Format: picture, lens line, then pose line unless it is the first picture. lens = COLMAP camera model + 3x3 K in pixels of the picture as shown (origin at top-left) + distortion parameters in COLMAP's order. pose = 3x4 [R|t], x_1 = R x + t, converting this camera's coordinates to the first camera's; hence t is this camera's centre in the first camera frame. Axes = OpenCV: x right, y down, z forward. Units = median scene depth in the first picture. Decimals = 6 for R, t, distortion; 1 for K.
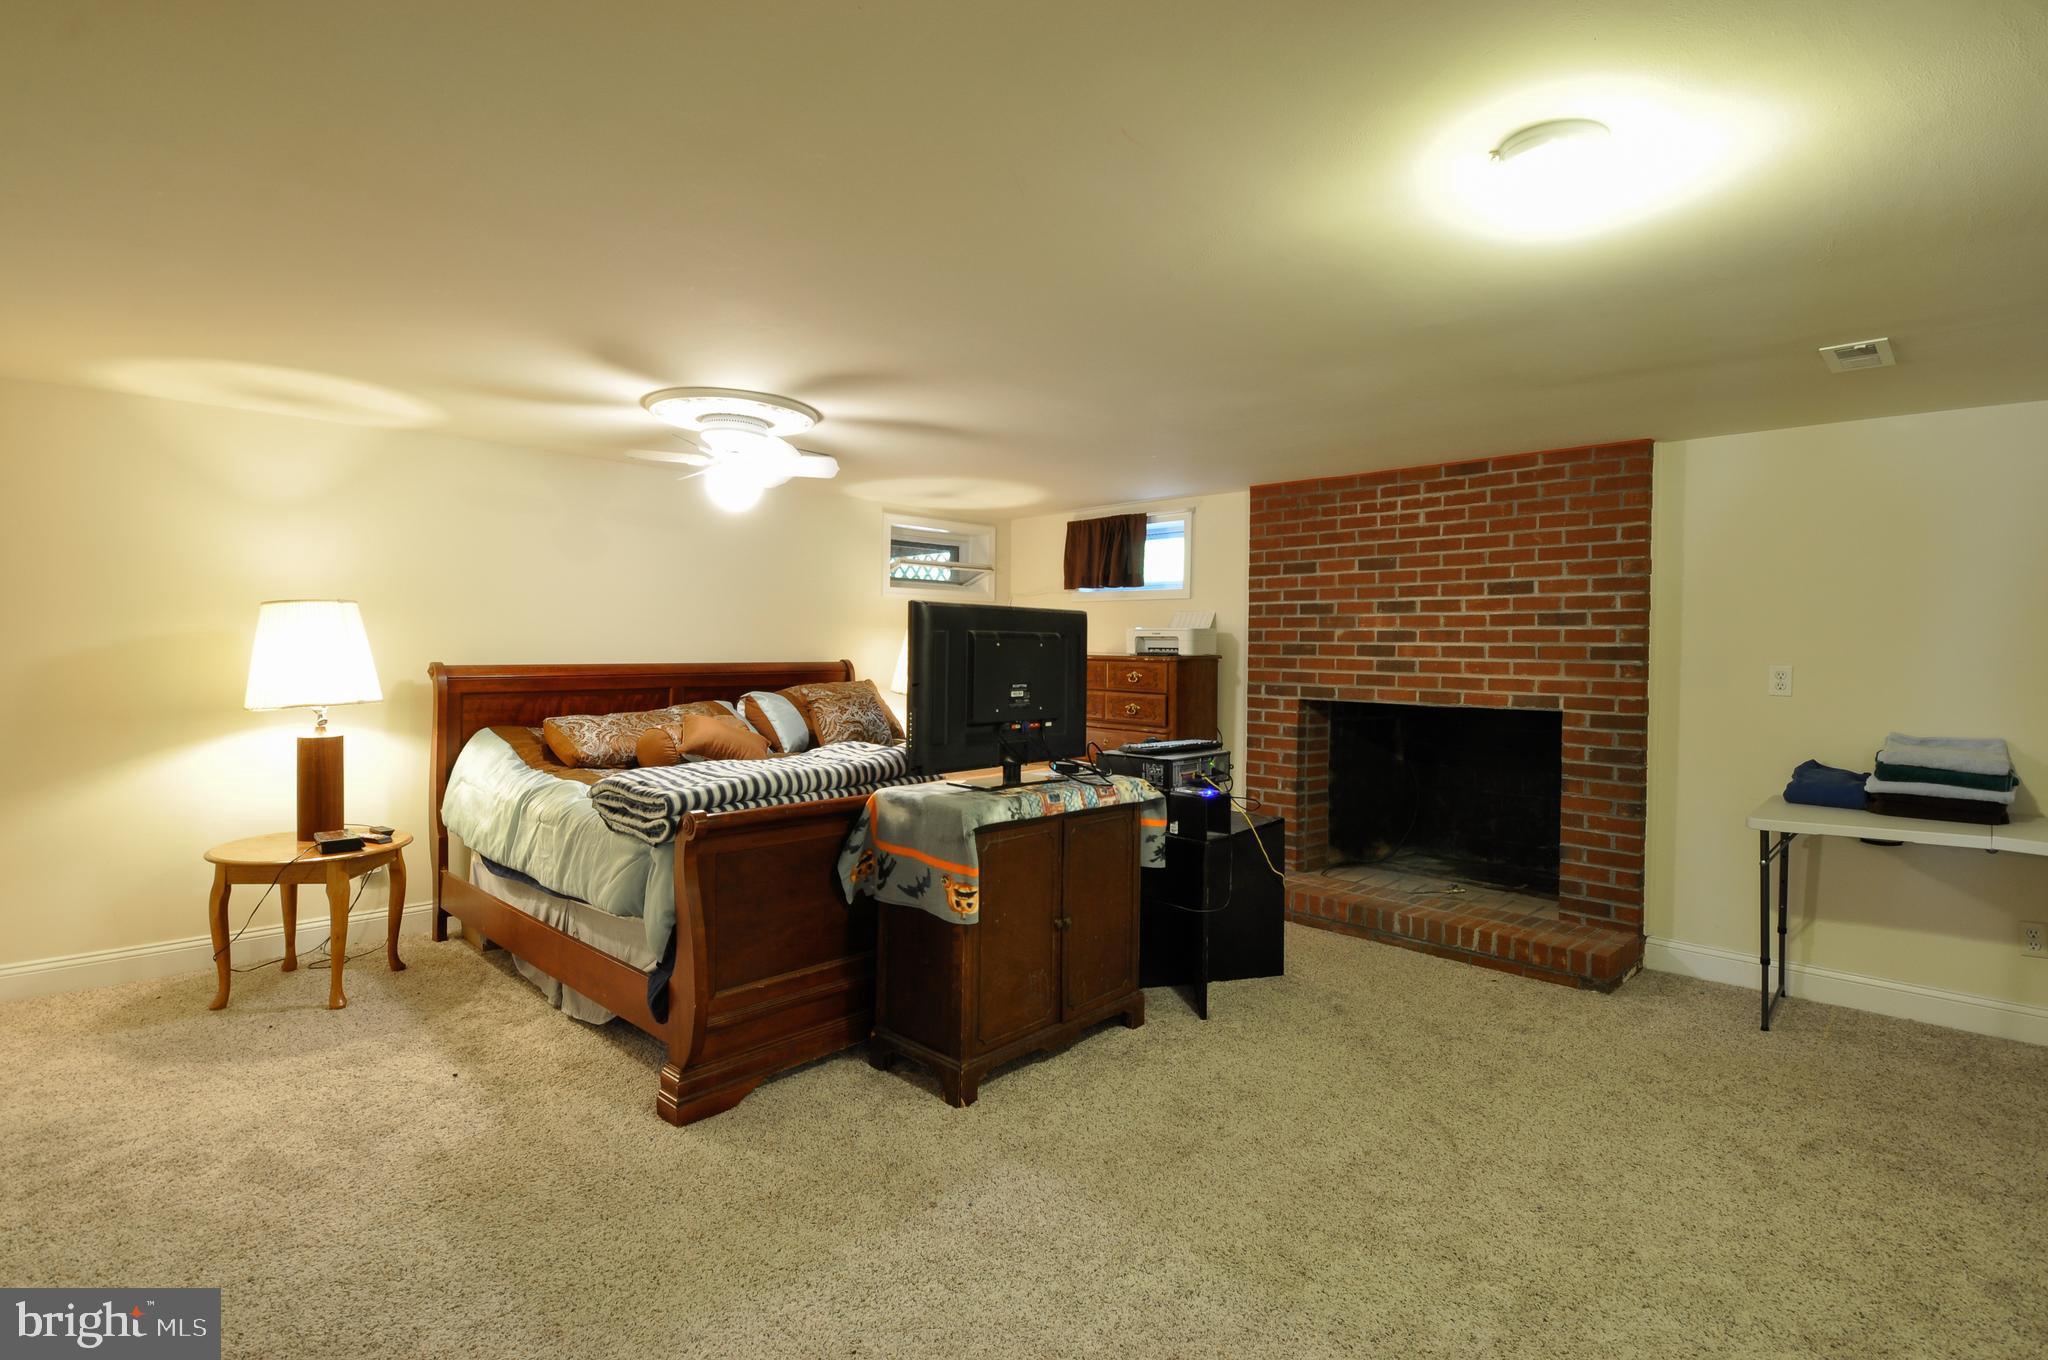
lens RADIAL K [[953.3, 0, 1029.6], [0, 953.3, 671.4], [0, 0, 1]] dist [-0.005503, -0.000967]
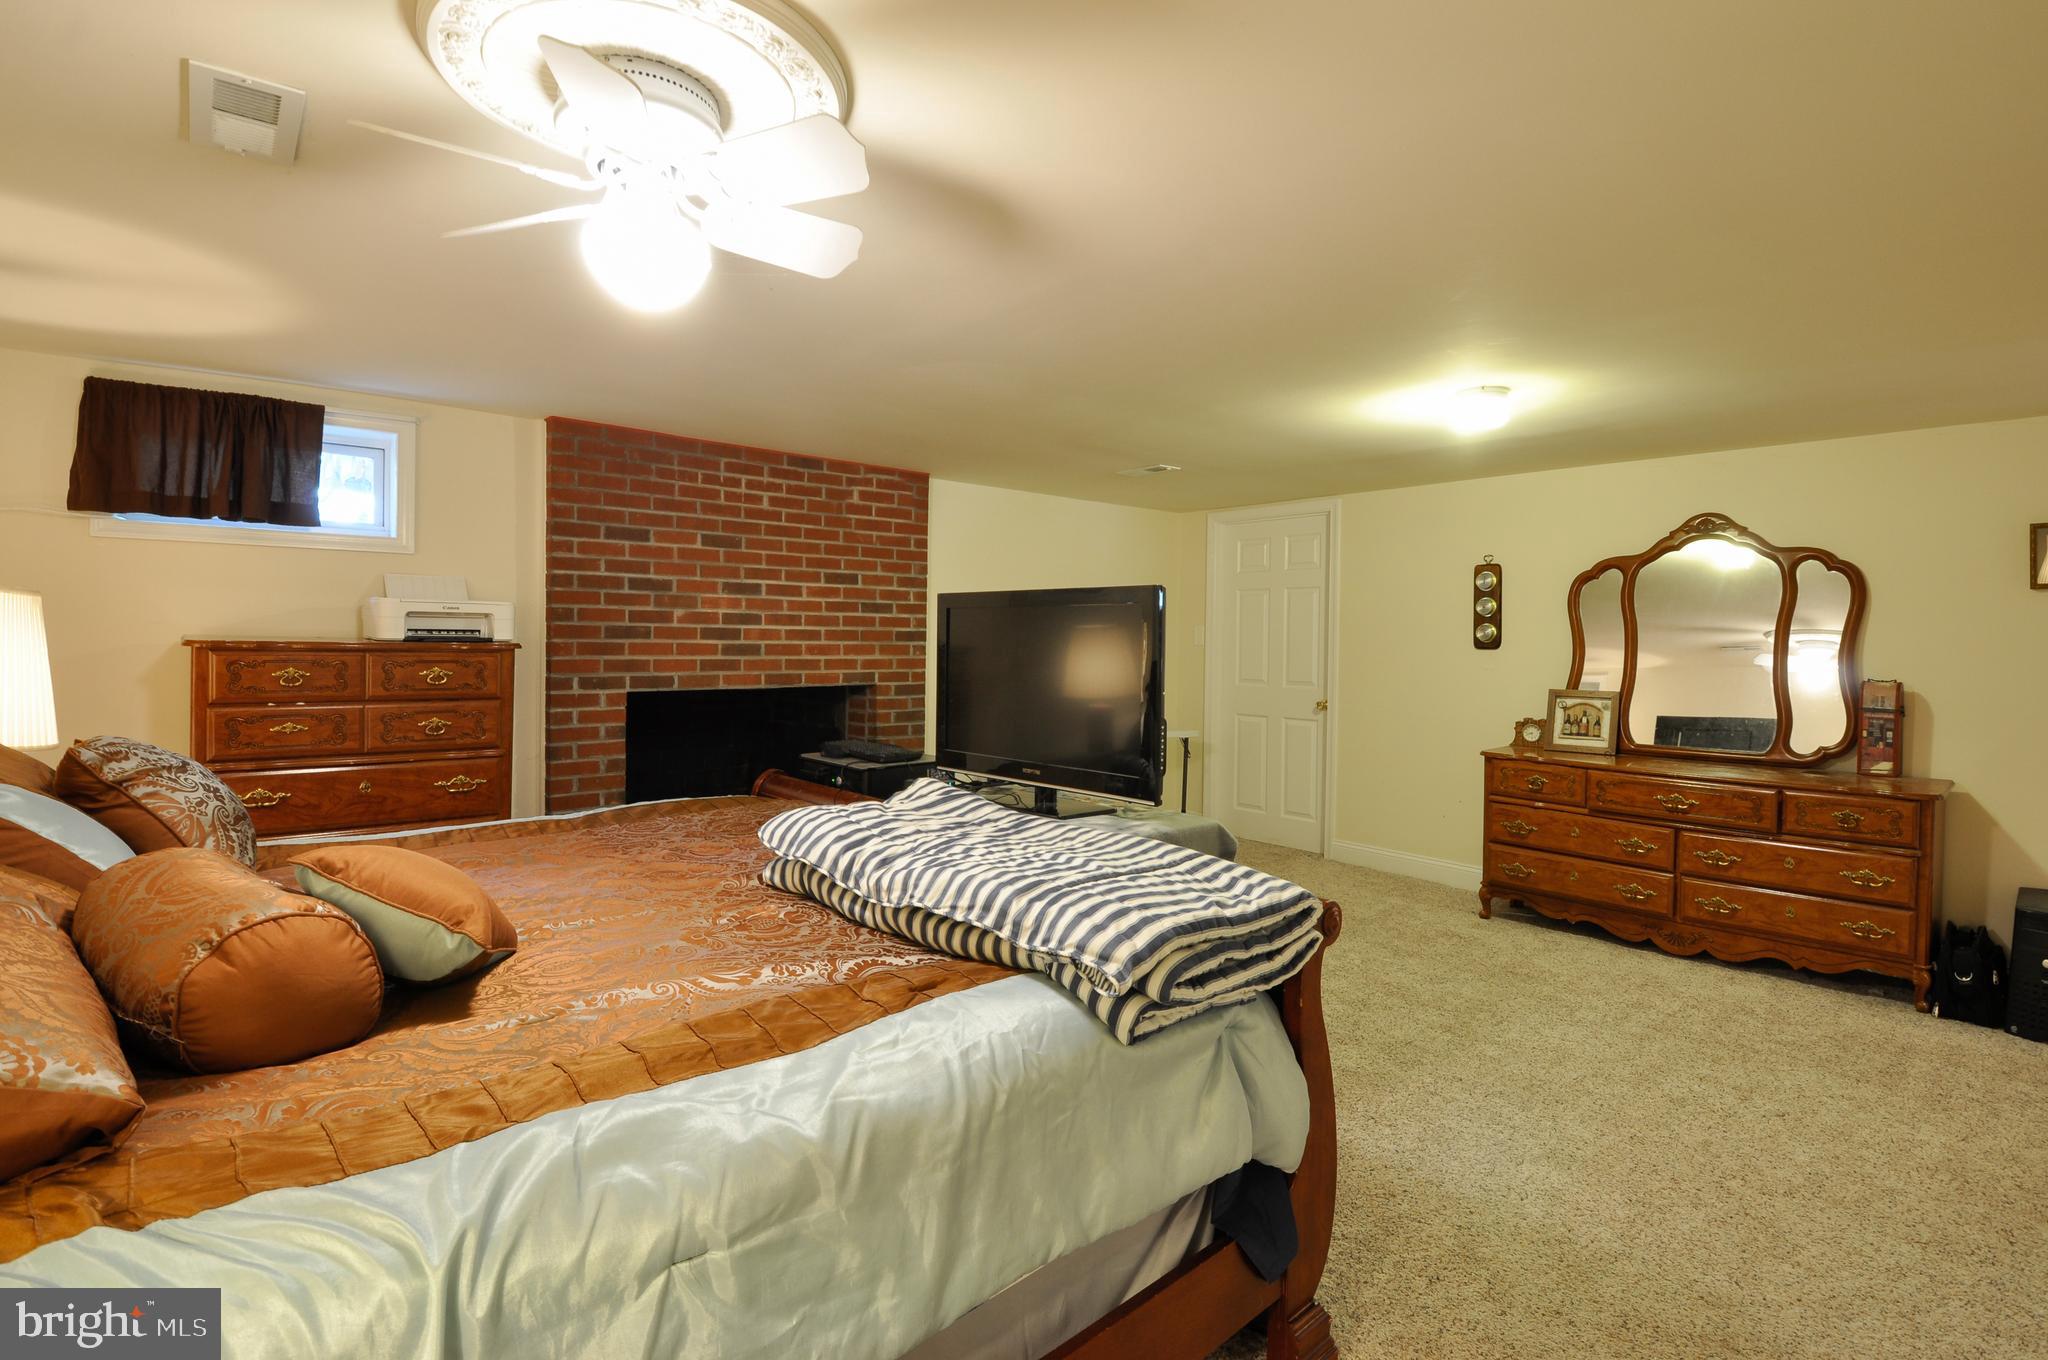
lens RADIAL K [[953.3, 0, 1025.1], [0, 953.3, 669.0], [0, 0, 1]] dist [-0.005503, -0.000967]
pose [[0.095882, -0.042267, 0.994495, -0.550974], [0.013511, 0.999061, 0.041159, -0.021831], [-0.995301, 0.009490, 0.096363, 0.618174]]
